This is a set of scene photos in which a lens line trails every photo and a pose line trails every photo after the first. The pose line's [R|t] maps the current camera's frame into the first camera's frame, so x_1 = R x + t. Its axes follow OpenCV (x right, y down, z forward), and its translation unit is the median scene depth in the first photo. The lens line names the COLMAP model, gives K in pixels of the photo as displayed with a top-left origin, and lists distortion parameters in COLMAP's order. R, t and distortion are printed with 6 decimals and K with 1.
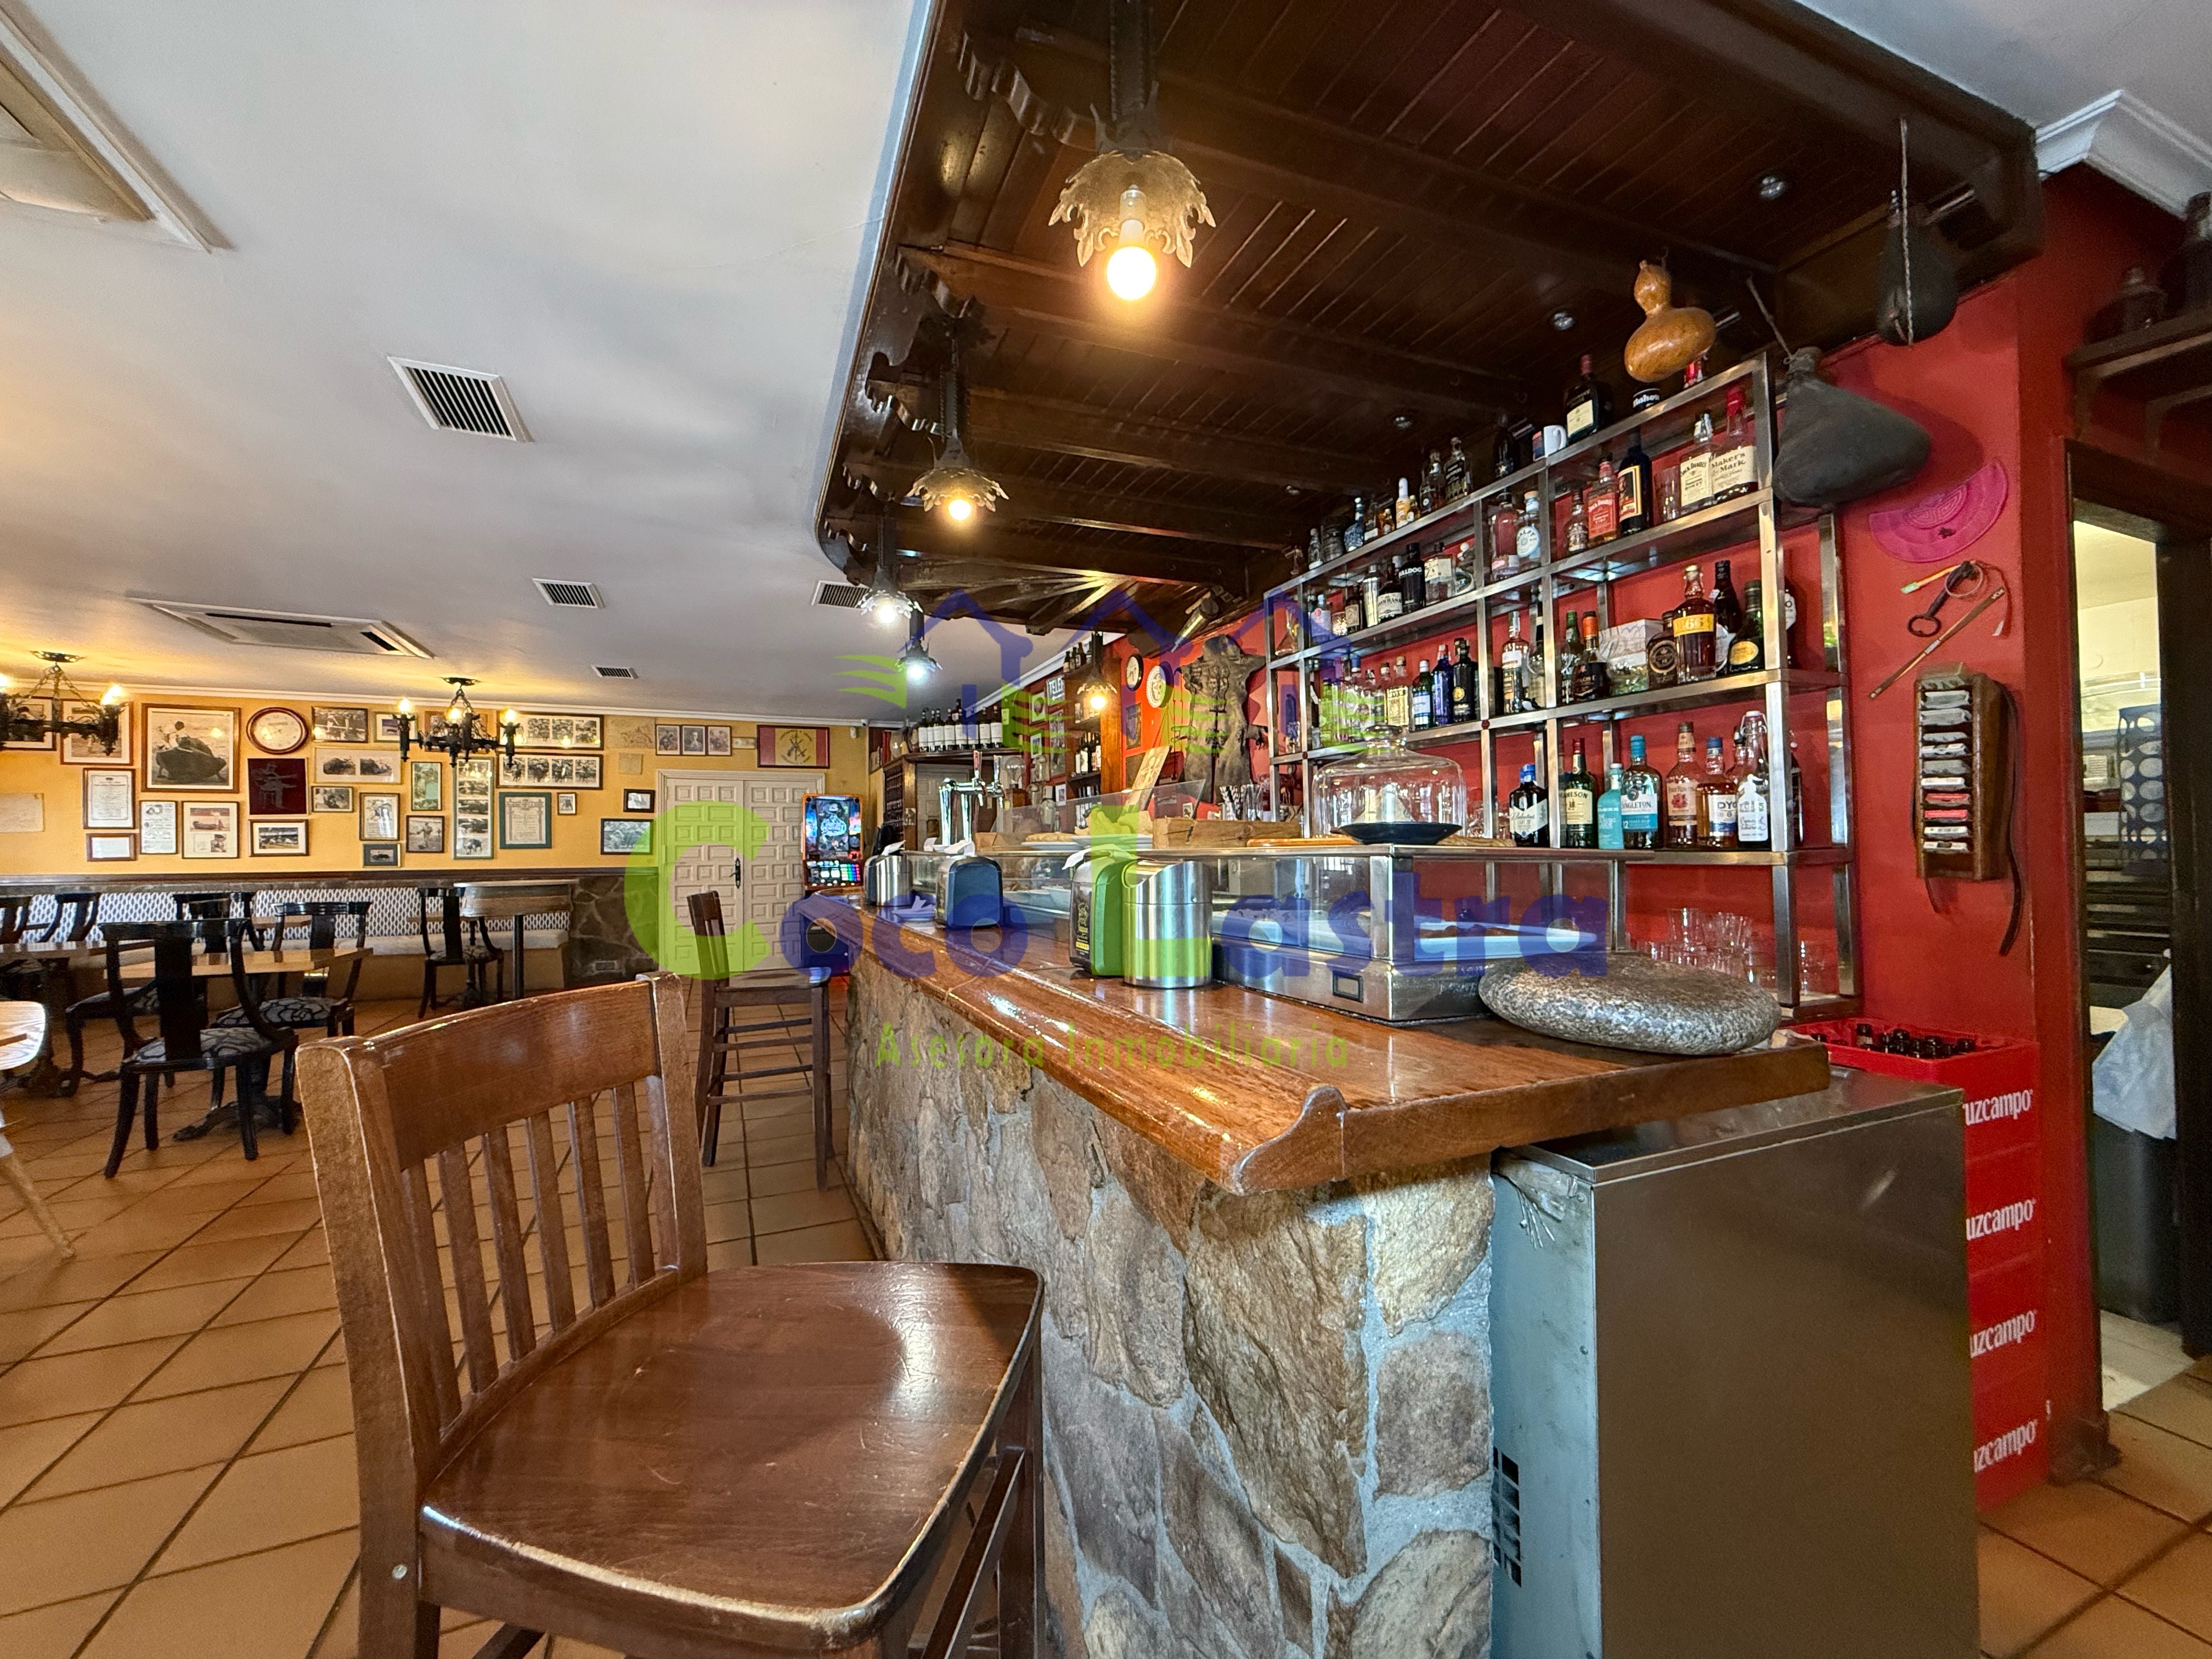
lens RADIAL K [[879.1, 0, 1097.1], [0, 879.1, 831.2], [0, 0, 1]] dist [-0.001229, 0.000540]
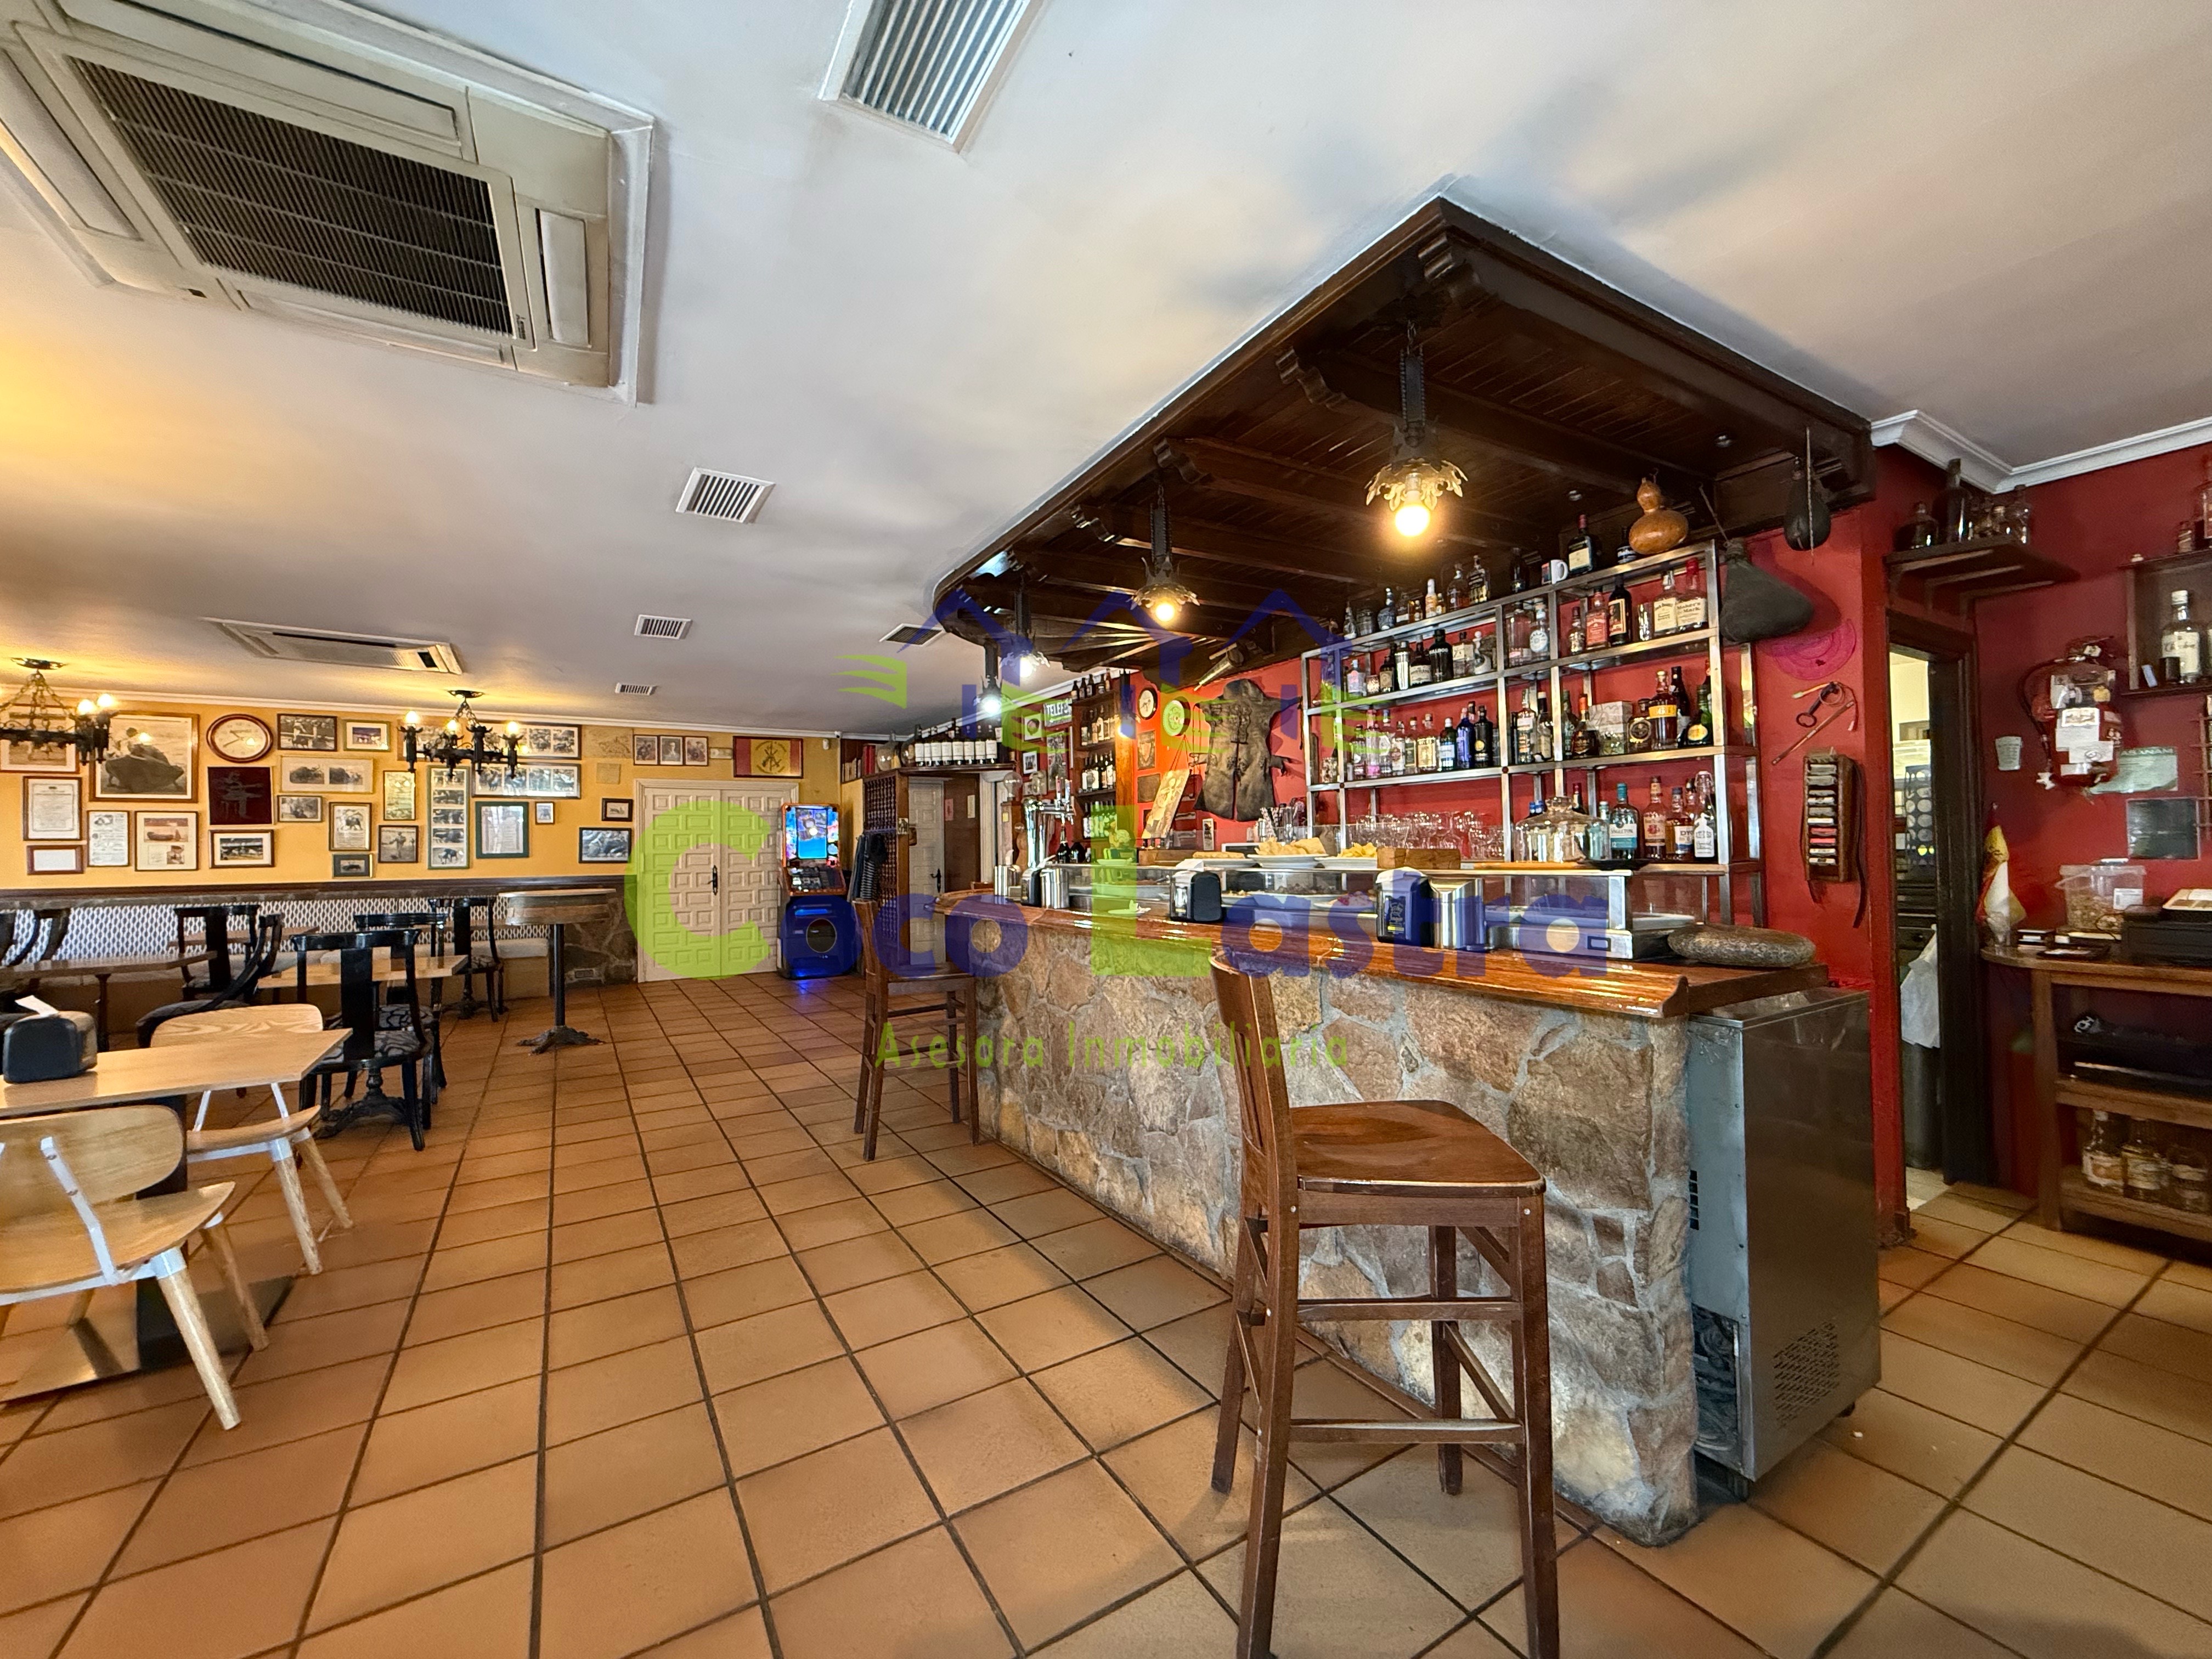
lens RADIAL K [[879.1, 0, 1096.4], [0, 879.1, 832.0], [0, 0, 1]] dist [-0.001229, 0.000540]
pose [[0.990028, -0.002099, 0.140858, -0.332610], [0.002142, 0.999998, -0.000151, -0.022150], [-0.140857, 0.000451, 0.990030, -0.233518]]
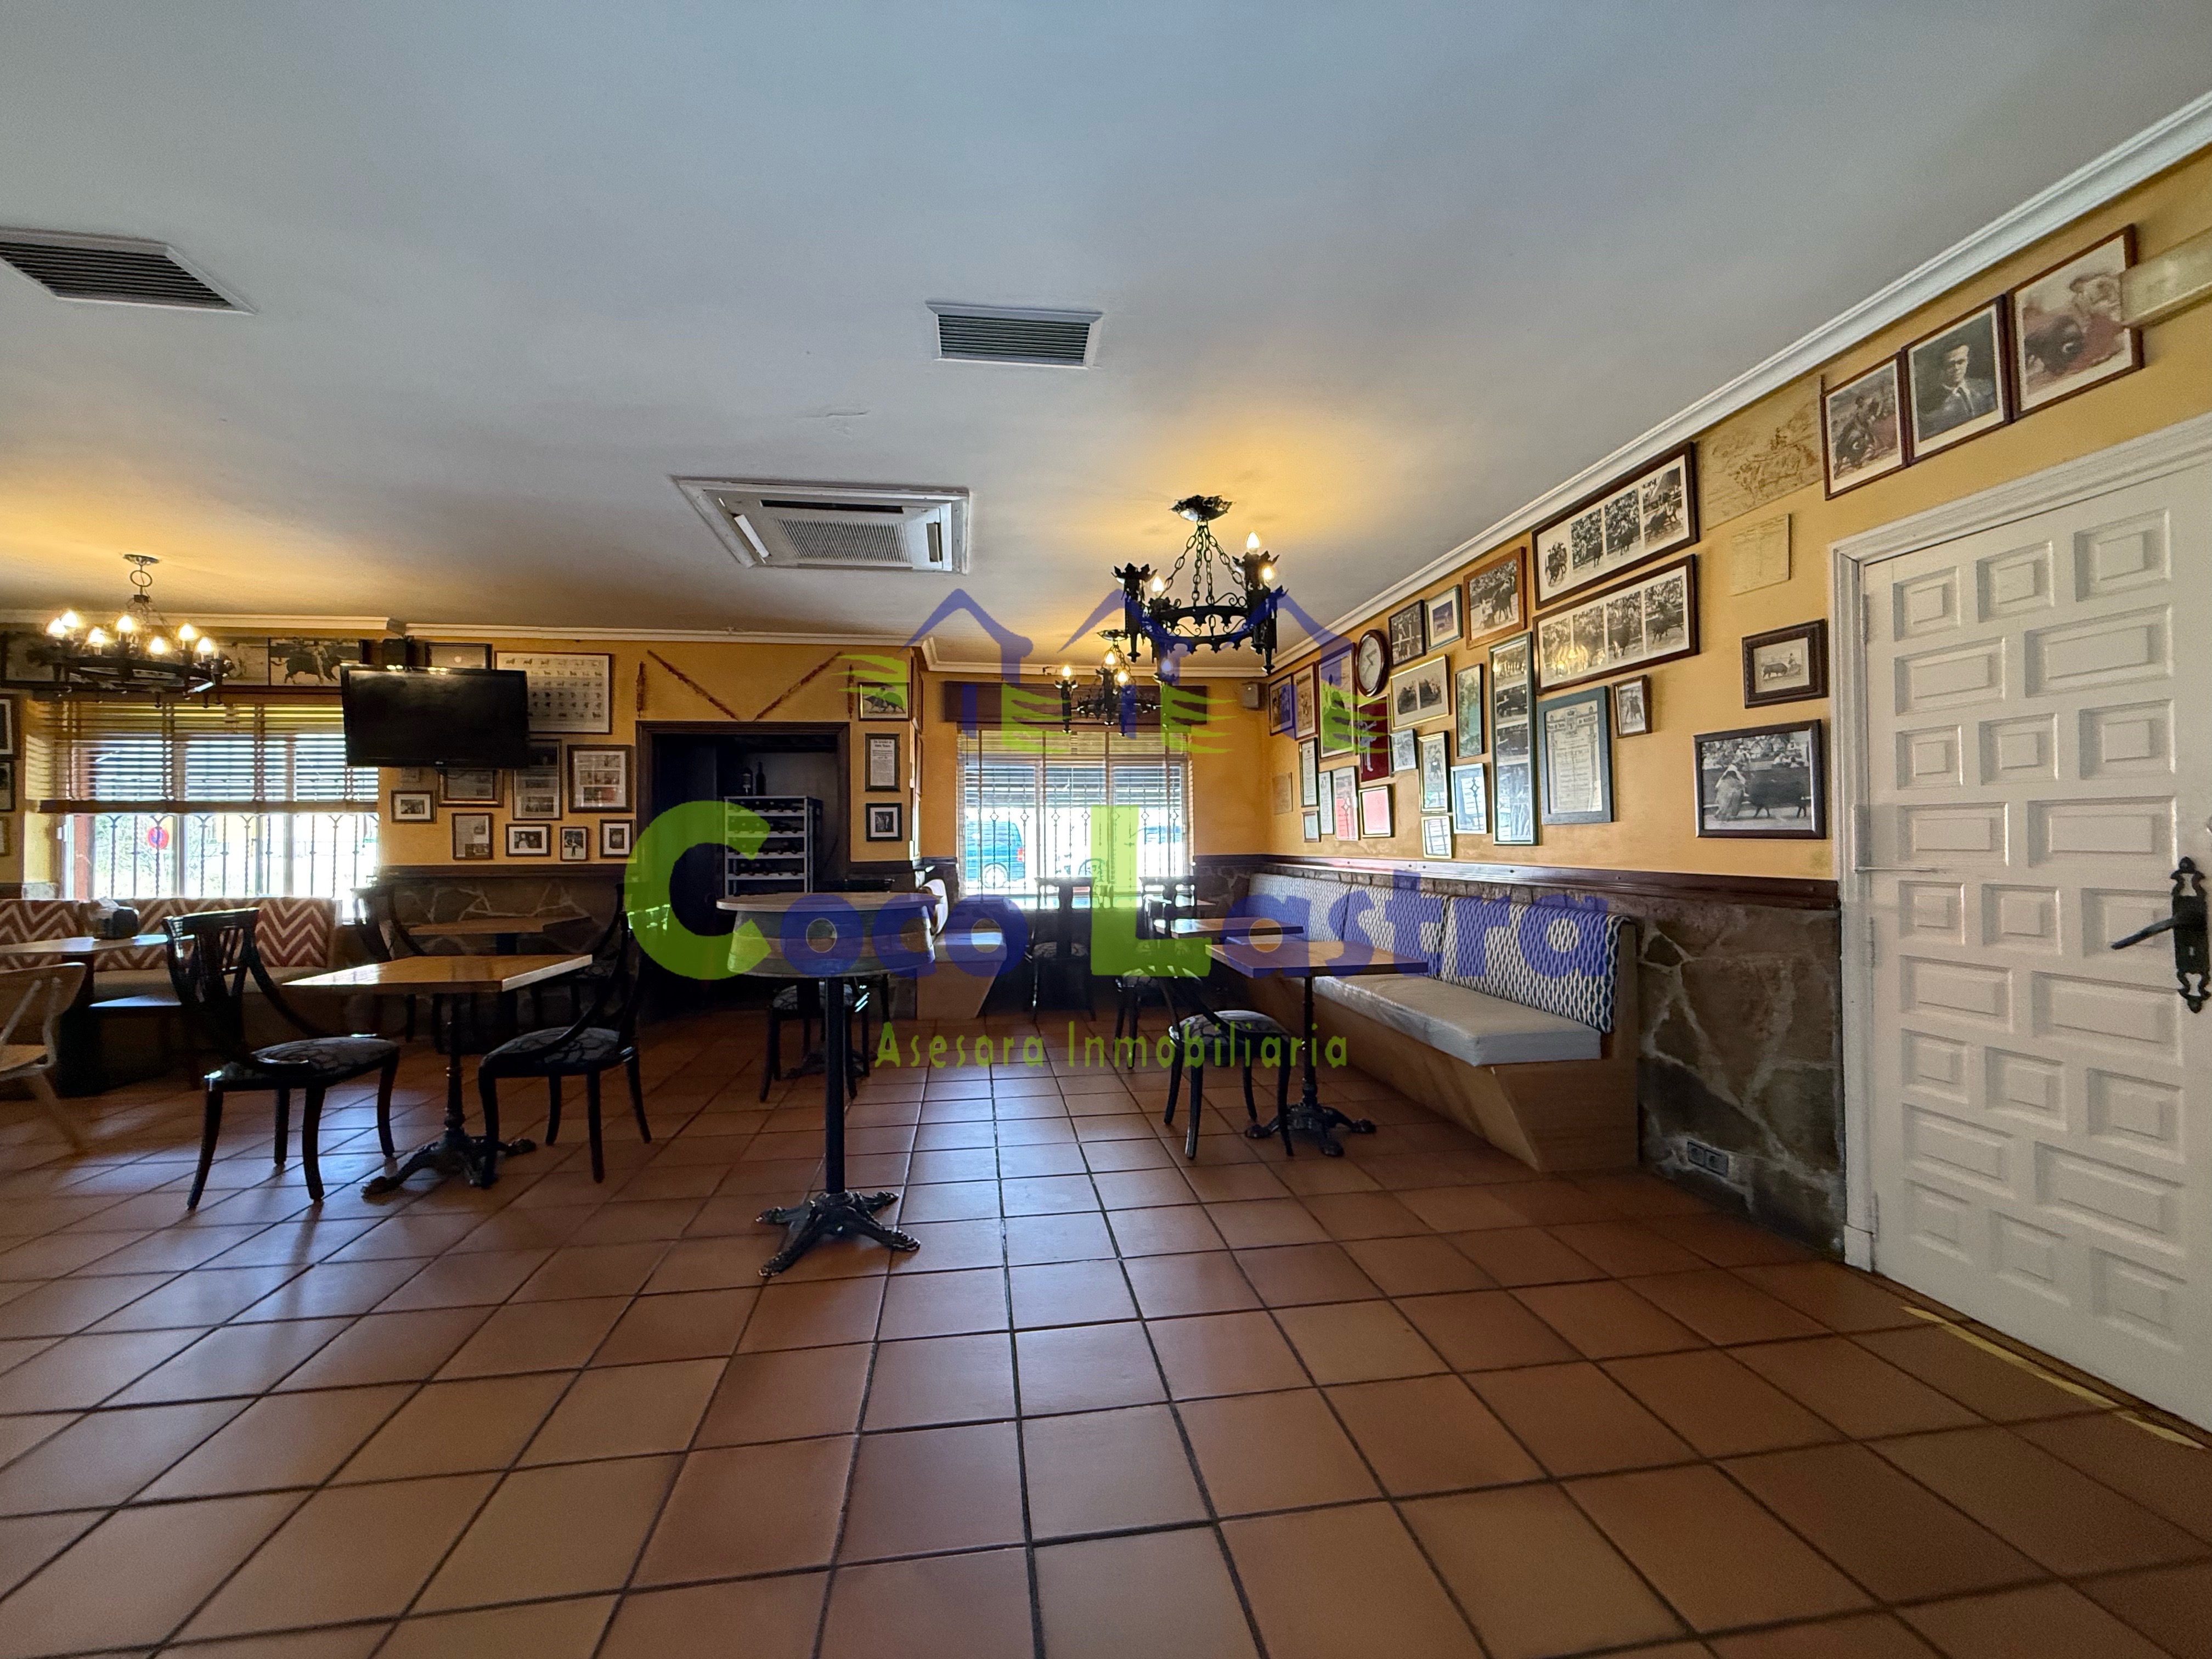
lens RADIAL K [[879.1, 0, 1095.6], [0, 879.1, 835.4], [0, 0, 1]] dist [-0.001229, 0.000540]
pose [[-0.264034, 0.004170, -0.964504, -0.446232], [0.029019, 0.999572, -0.003623, 0.056003], [0.964077, -0.028946, -0.264042, 2.412328]]
